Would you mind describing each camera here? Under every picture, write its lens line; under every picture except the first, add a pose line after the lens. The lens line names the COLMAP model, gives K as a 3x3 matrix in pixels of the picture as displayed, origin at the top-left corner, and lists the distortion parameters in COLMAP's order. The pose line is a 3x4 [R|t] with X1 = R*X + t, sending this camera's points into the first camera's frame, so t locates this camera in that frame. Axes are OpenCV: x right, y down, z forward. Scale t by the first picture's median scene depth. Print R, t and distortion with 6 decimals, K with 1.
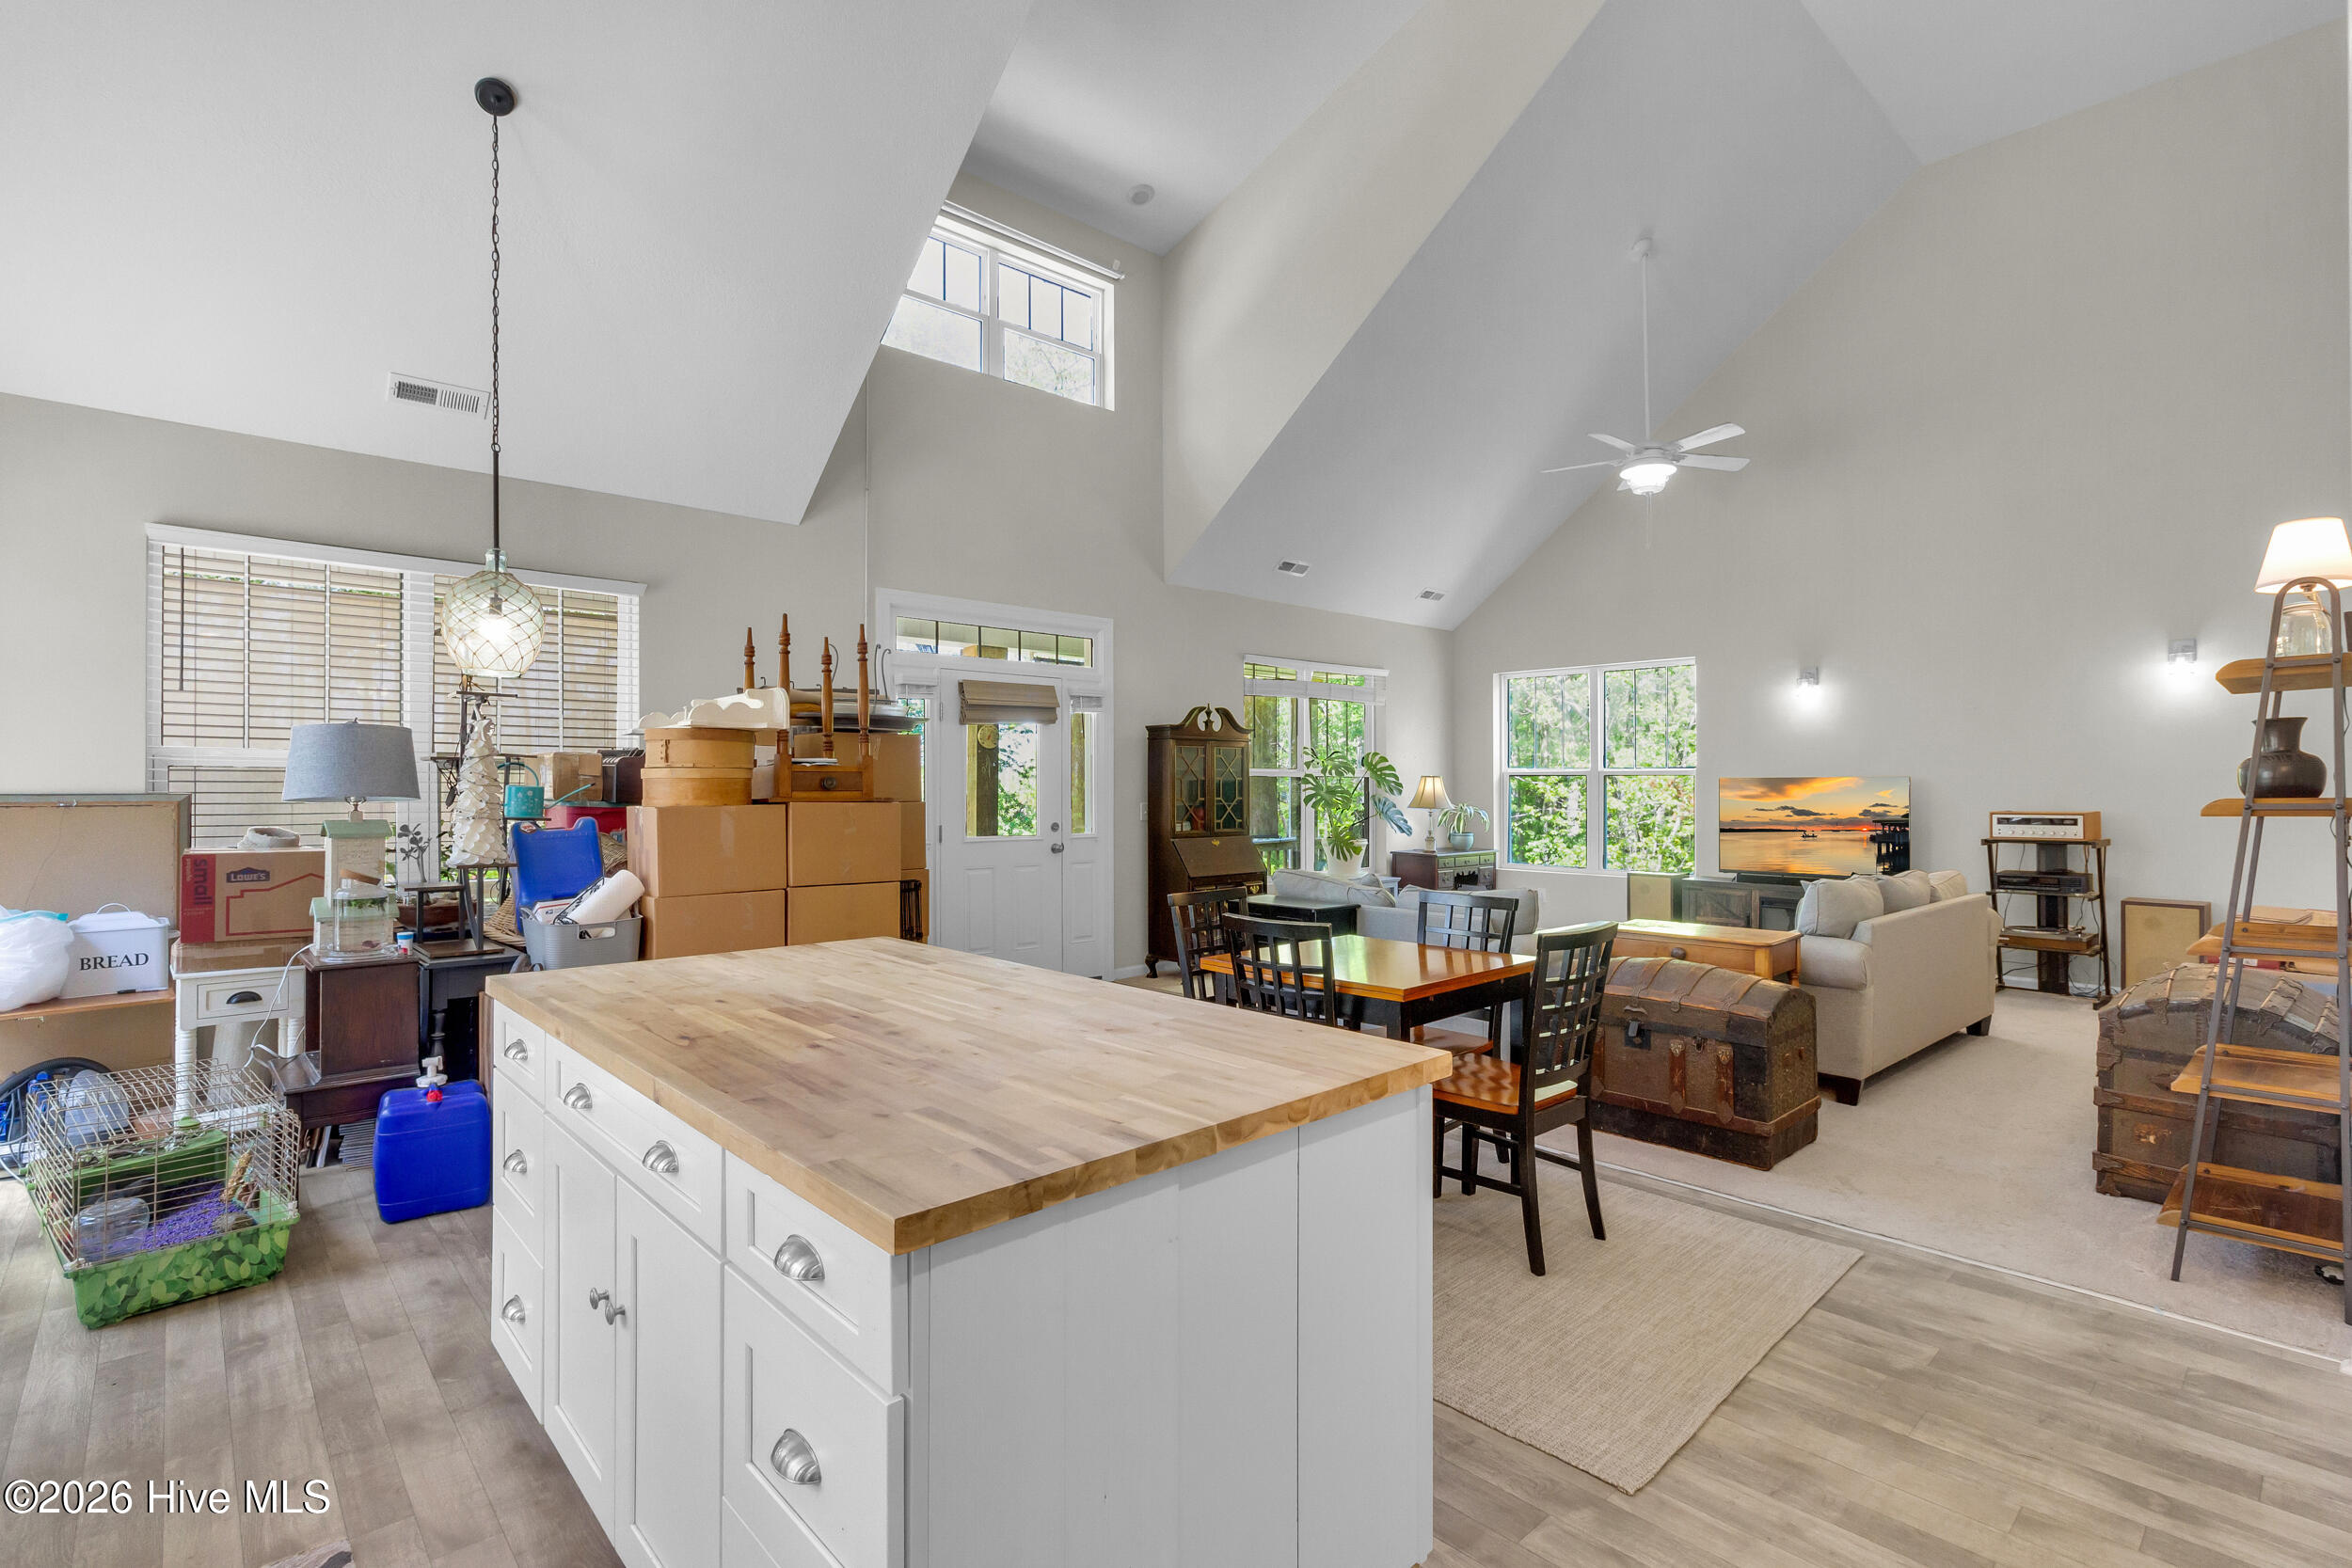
lens RADIAL K [[1093.6, 0, 1171.7], [0, 1093.6, 783.9], [0, 0, 1]] dist [0.000809, 0.000053]
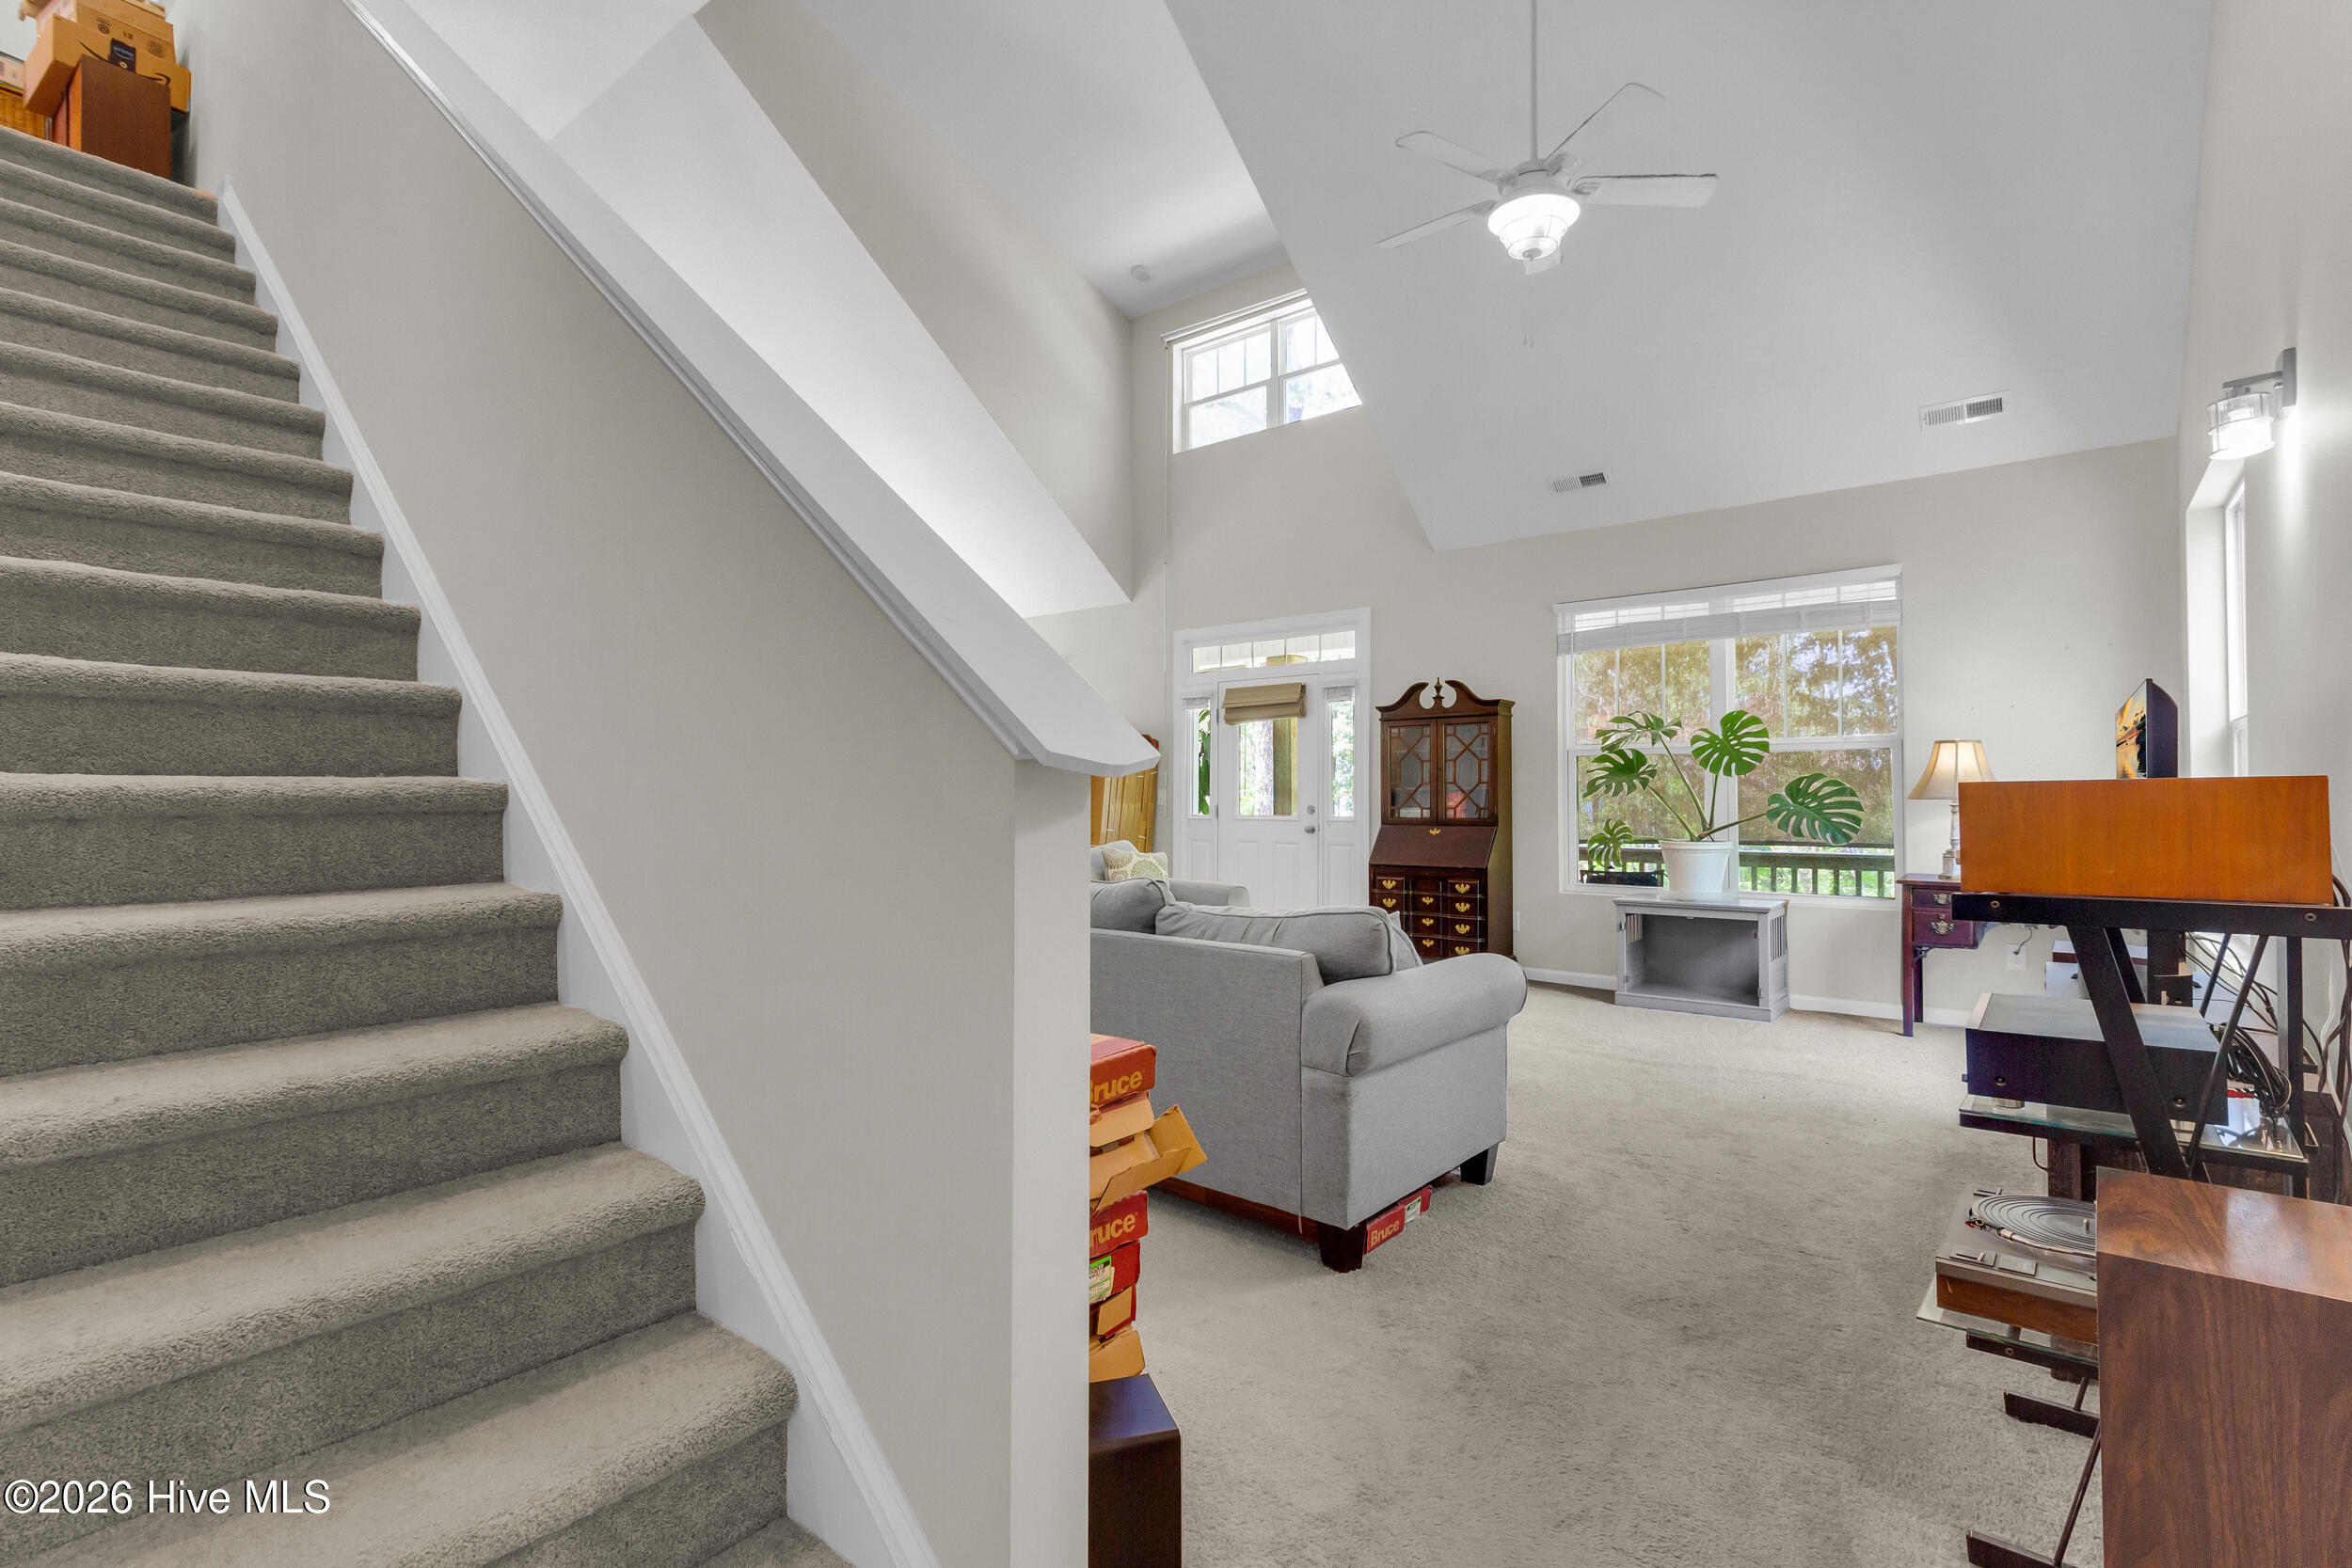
lens RADIAL K [[1093.6, 0, 1171.7], [0, 1093.6, 783.9], [0, 0, 1]] dist [0.000809, 0.000053]
pose [[0.142349, -0.012975, -0.989731, 0.978581], [0.002907, 0.999915, -0.012691, 0.027456], [0.989812, -0.001071, 0.142375, 0.717230]]
